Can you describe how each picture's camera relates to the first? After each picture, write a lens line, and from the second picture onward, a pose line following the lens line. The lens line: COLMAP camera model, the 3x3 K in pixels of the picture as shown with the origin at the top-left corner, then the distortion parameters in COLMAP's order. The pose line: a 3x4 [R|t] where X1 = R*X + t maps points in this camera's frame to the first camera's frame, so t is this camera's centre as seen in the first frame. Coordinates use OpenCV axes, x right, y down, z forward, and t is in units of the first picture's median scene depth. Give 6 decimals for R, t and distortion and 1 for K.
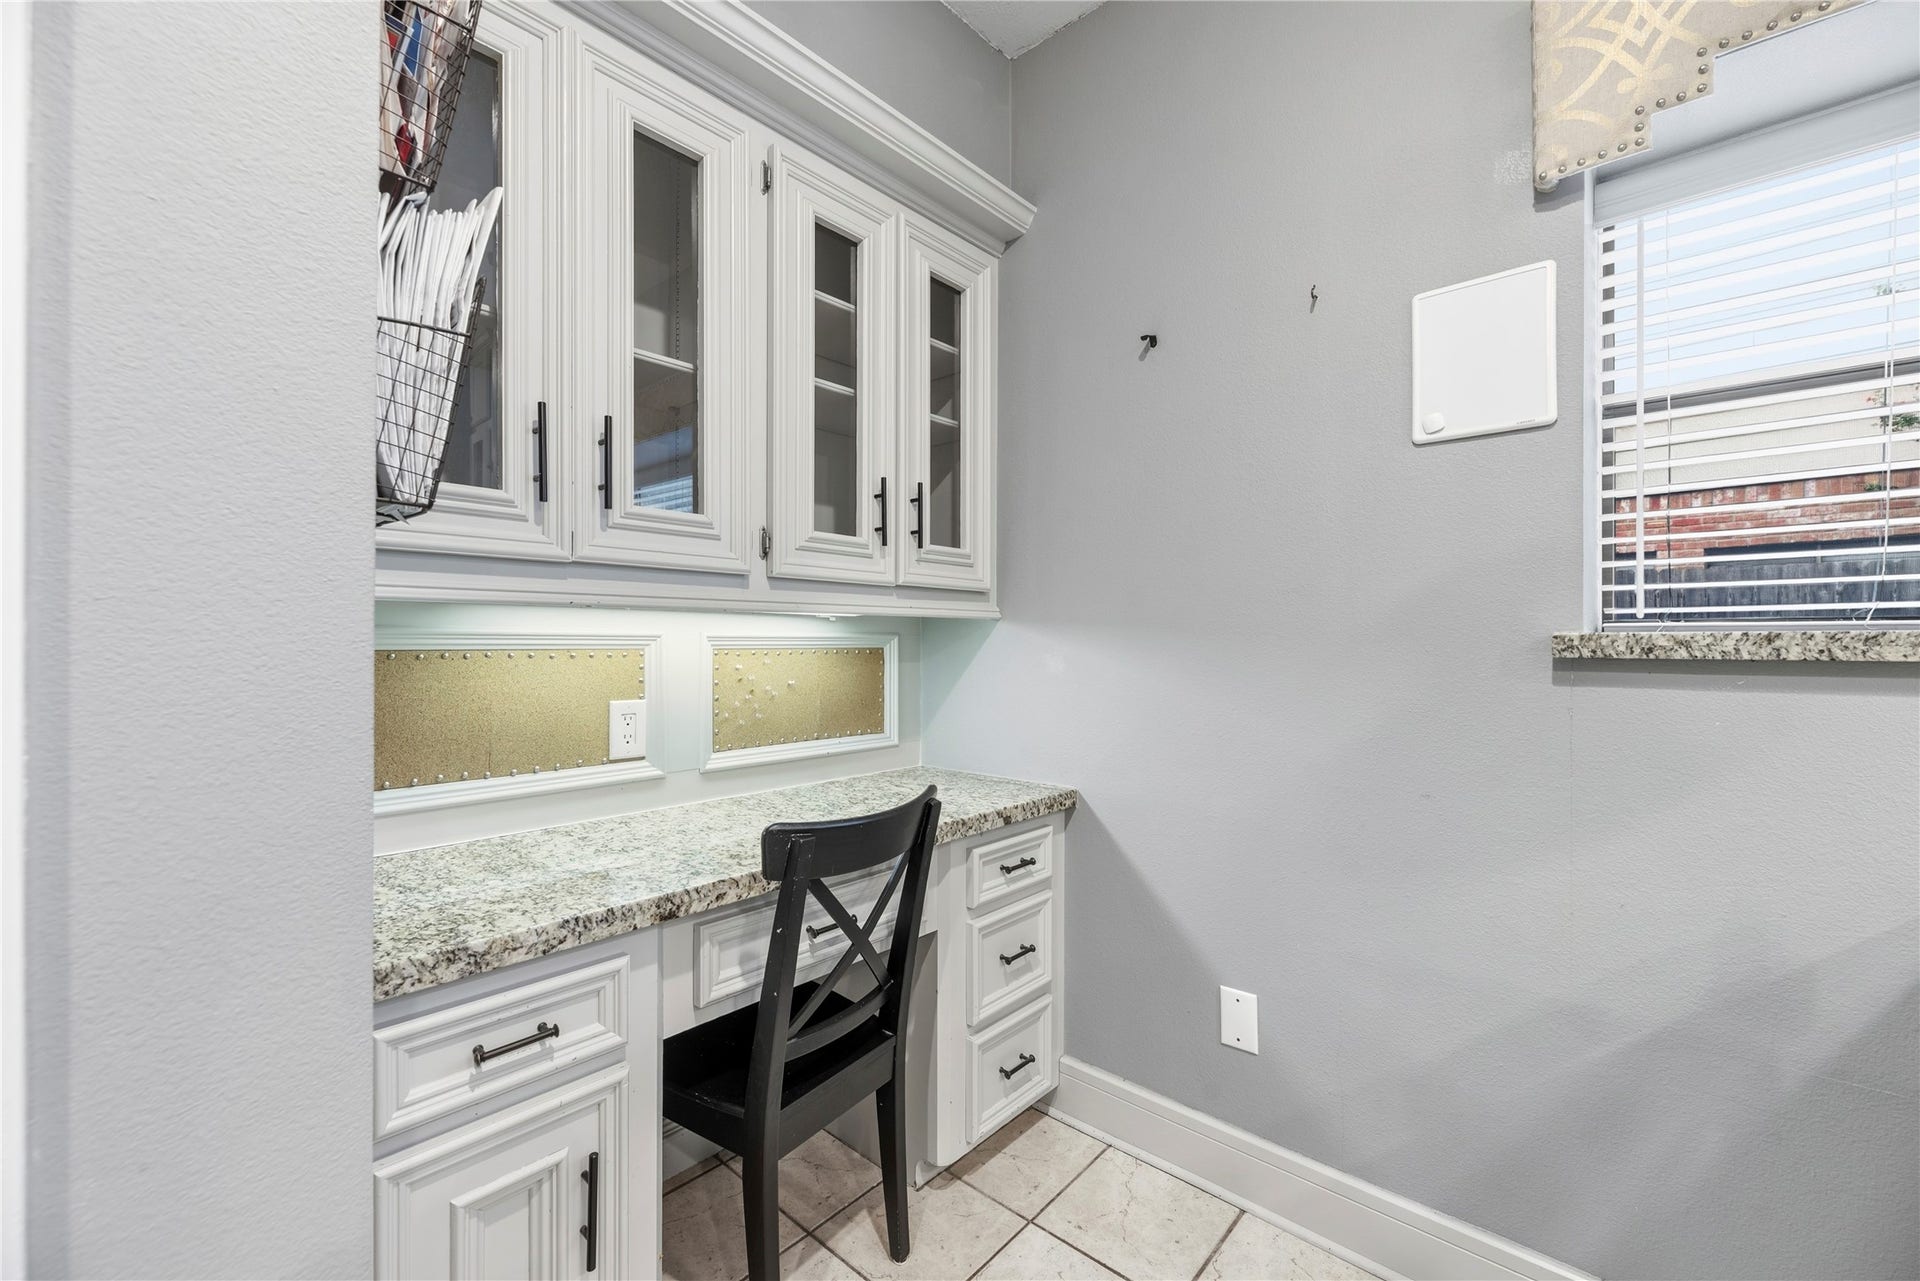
lens RADIAL K [[774.8, 0, 957.1], [0, 774.8, 640.9], [0, 0, 1]] dist [0.001531, -0.000214]
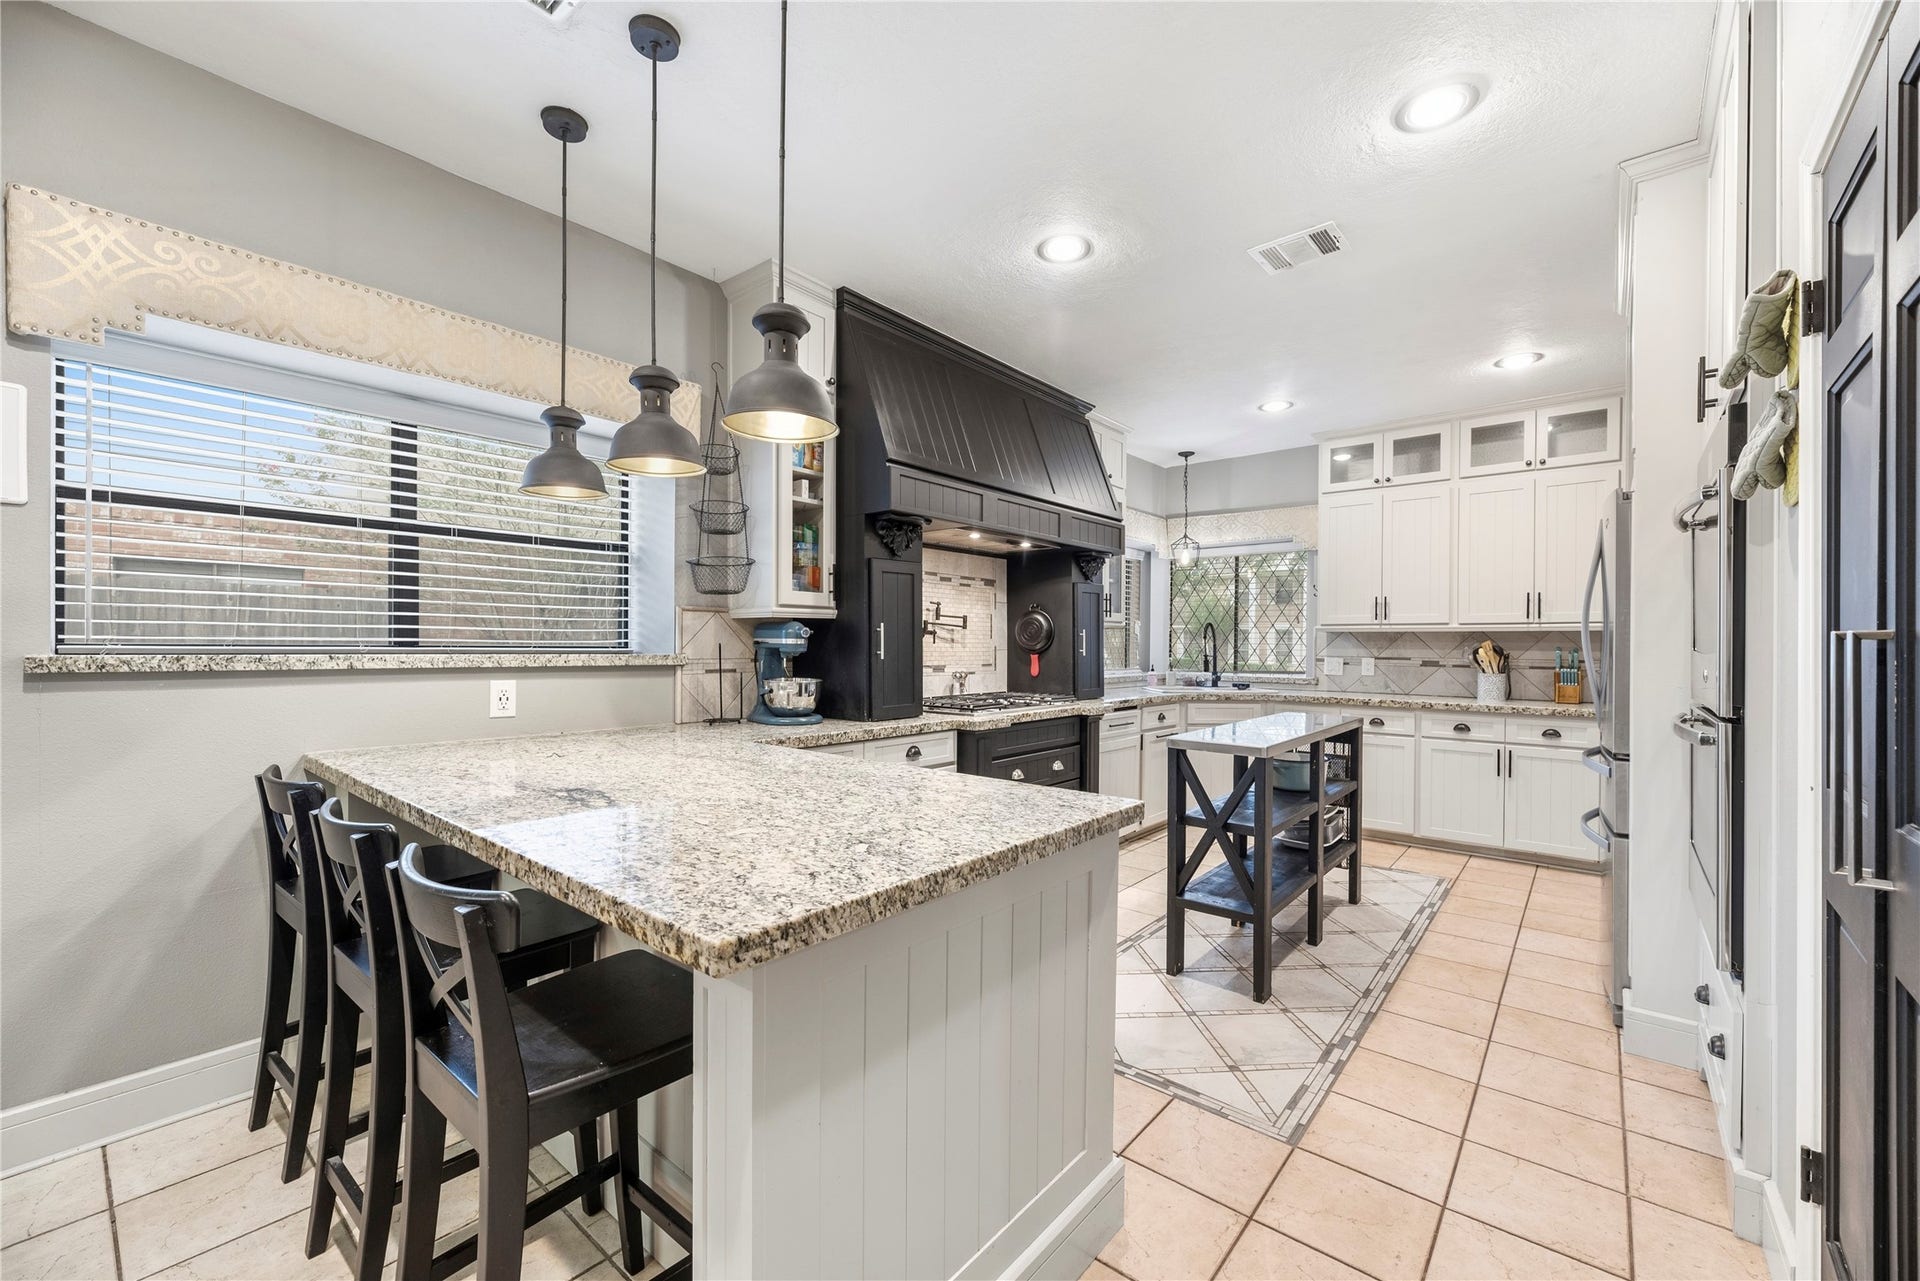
lens RADIAL K [[774.8, 0, 965.1], [0, 774.8, 655.2], [0, 0, 1]] dist [0.001531, -0.000214]
pose [[-0.030826, -0.002265, 0.999522, -0.696297], [-0.003785, 0.999991, 0.002150, -0.020448], [-0.999518, -0.003717, -0.030834, -0.663074]]
